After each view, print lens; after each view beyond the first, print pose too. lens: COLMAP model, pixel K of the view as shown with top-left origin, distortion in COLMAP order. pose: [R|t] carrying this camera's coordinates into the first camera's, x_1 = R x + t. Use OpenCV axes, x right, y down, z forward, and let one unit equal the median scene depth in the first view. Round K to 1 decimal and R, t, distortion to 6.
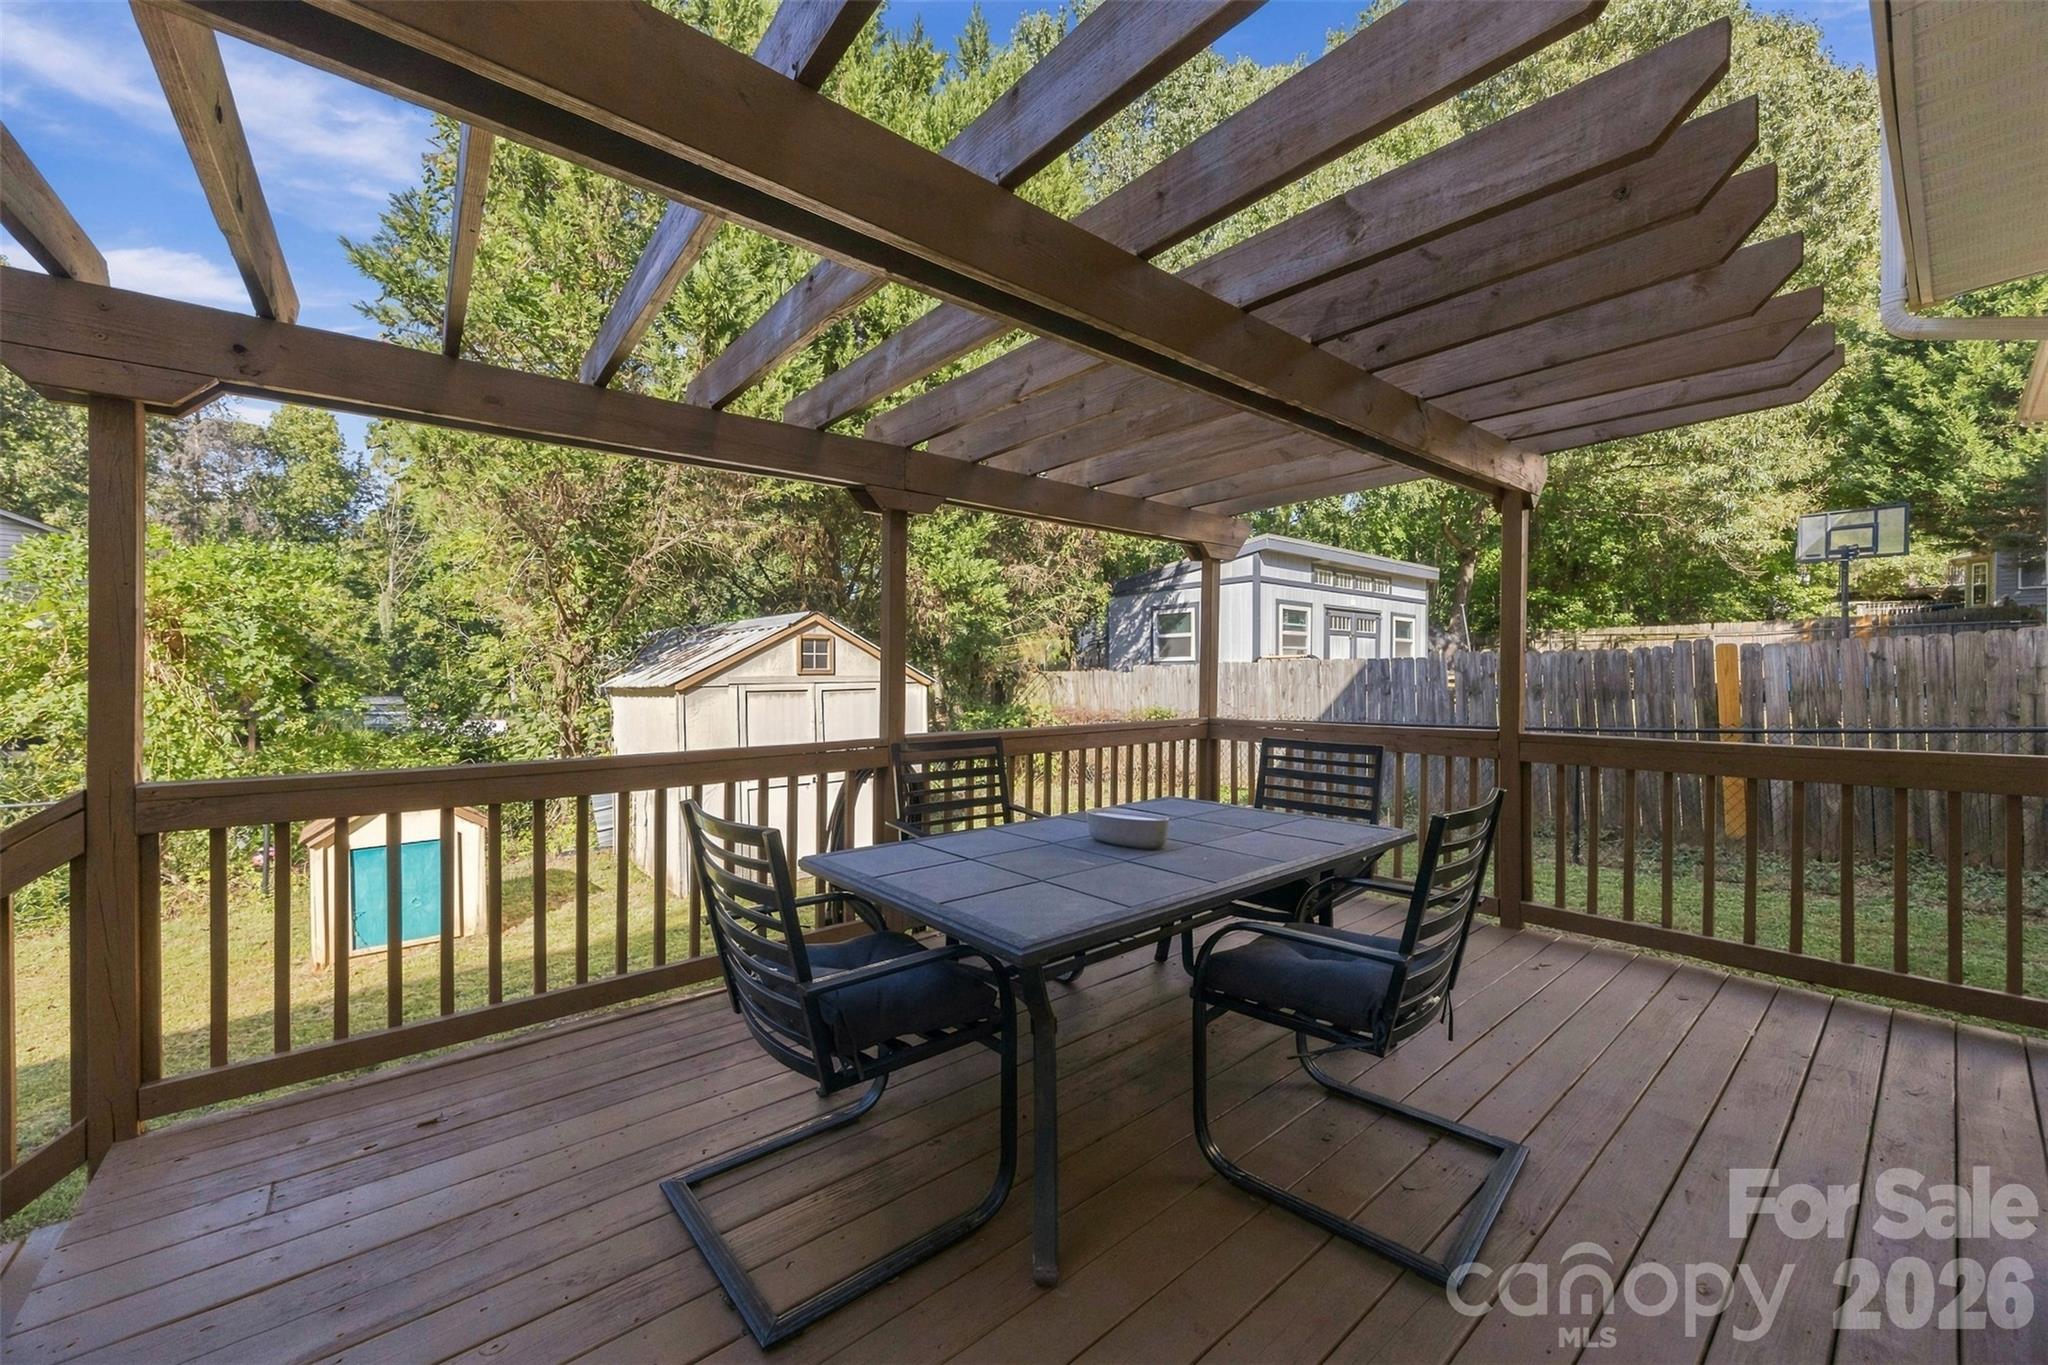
lens RADIAL K [[791.5, 0, 1024.0], [0, 791.5, 682.5], [0, 0, 1]] dist [-0.002699, -0.000376]
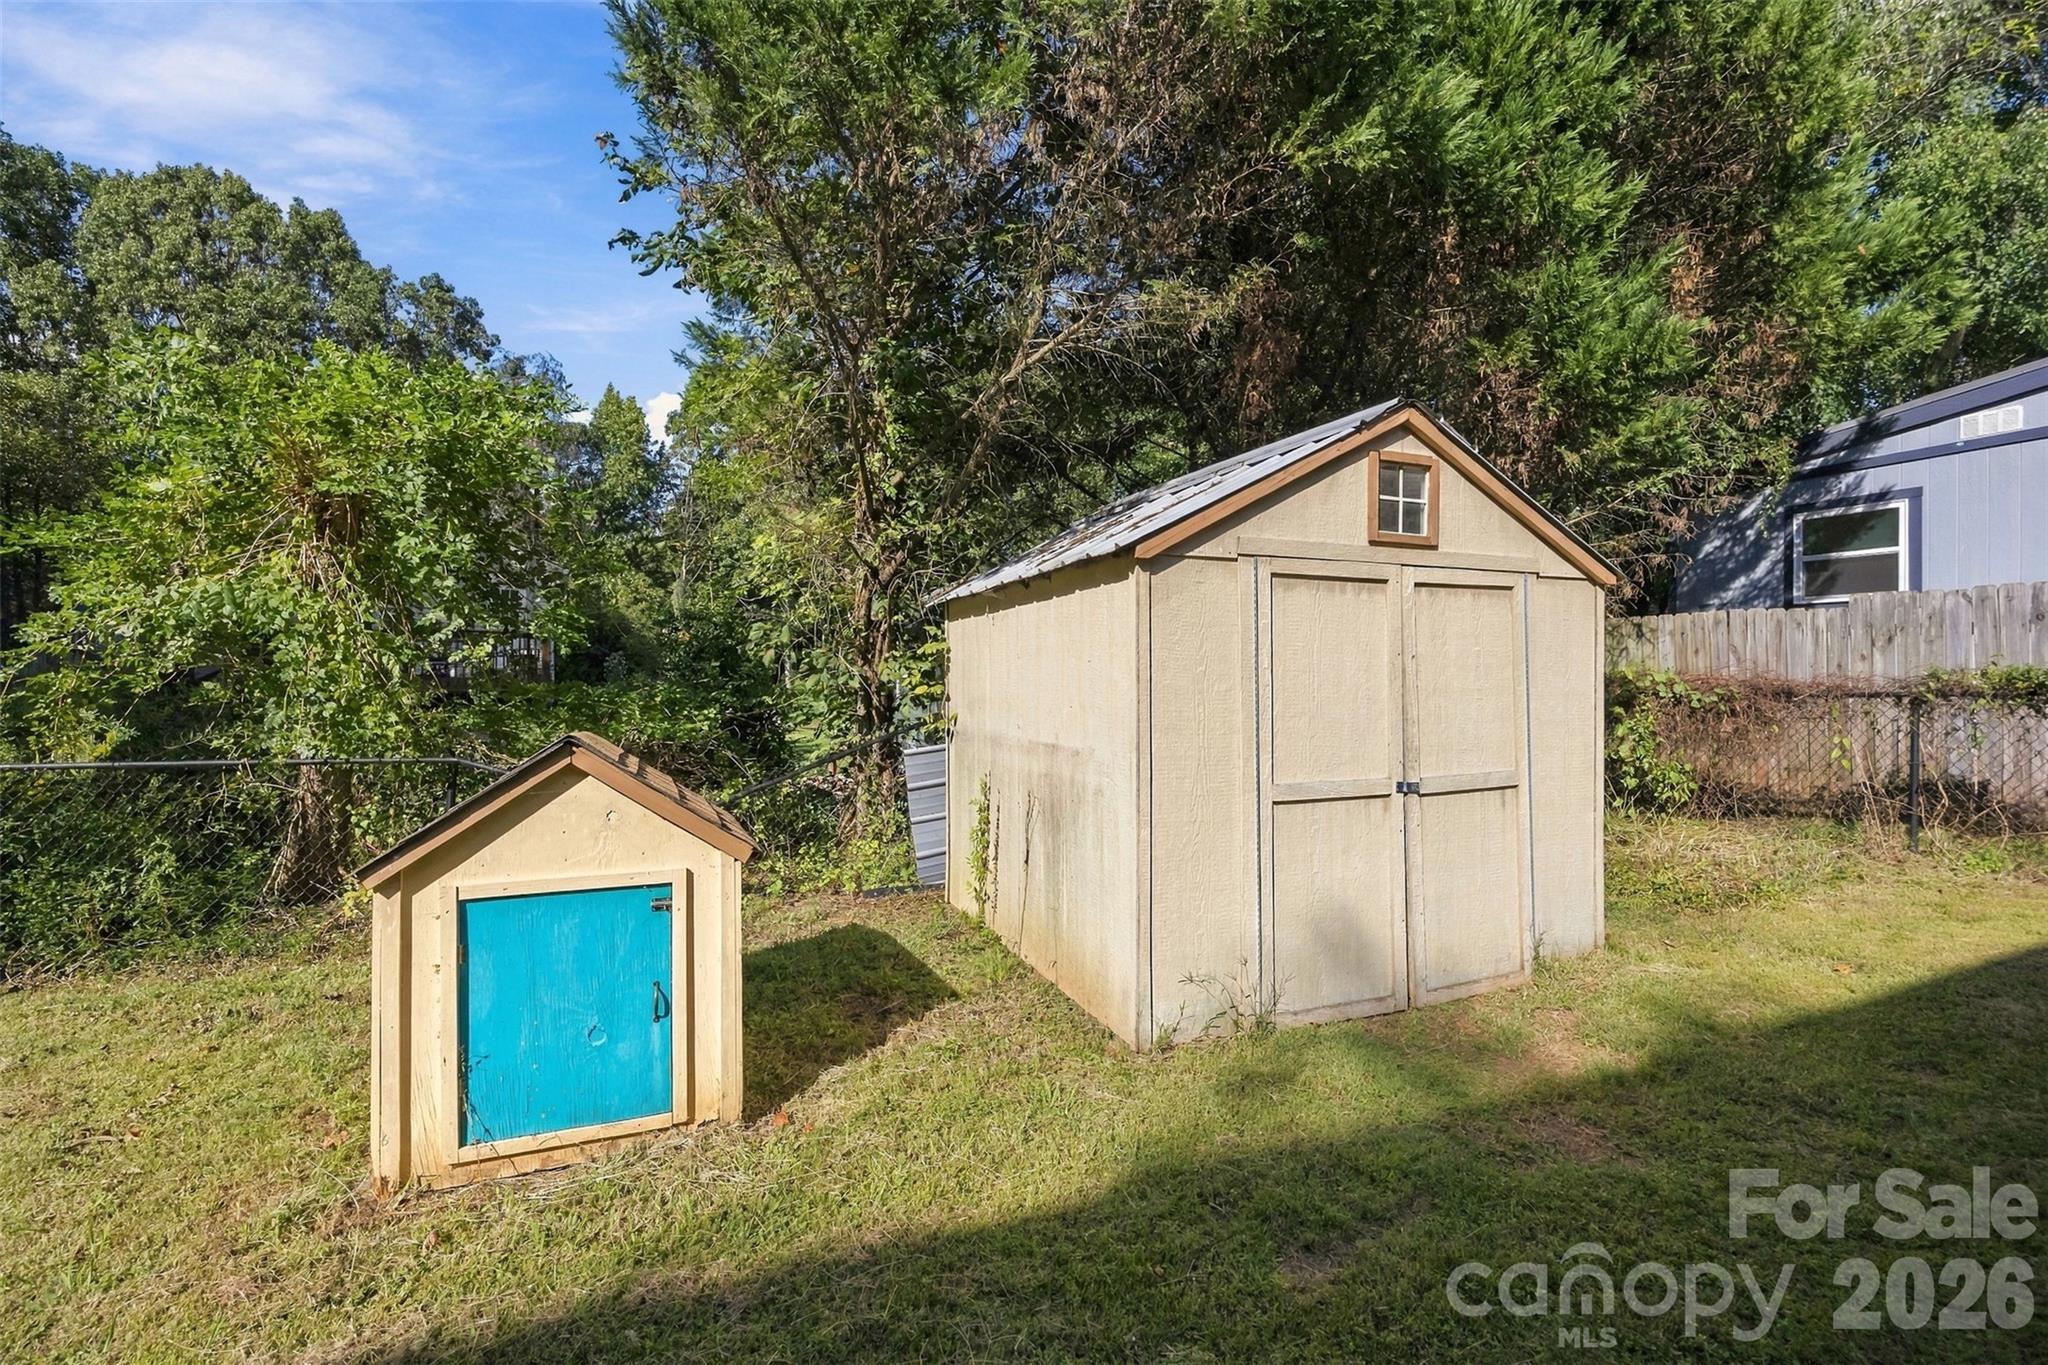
lens RADIAL K [[887.5, 0, 1025.1], [0, 887.5, 676.3], [0, 0, 1]] dist [-0.034888, 0.000039]
pose [[0.951713, 0.010350, -0.306815, -0.194006], [-0.012908, 0.999897, -0.006309, 0.042247], [0.306718, 0.009965, 0.951748, 0.293530]]
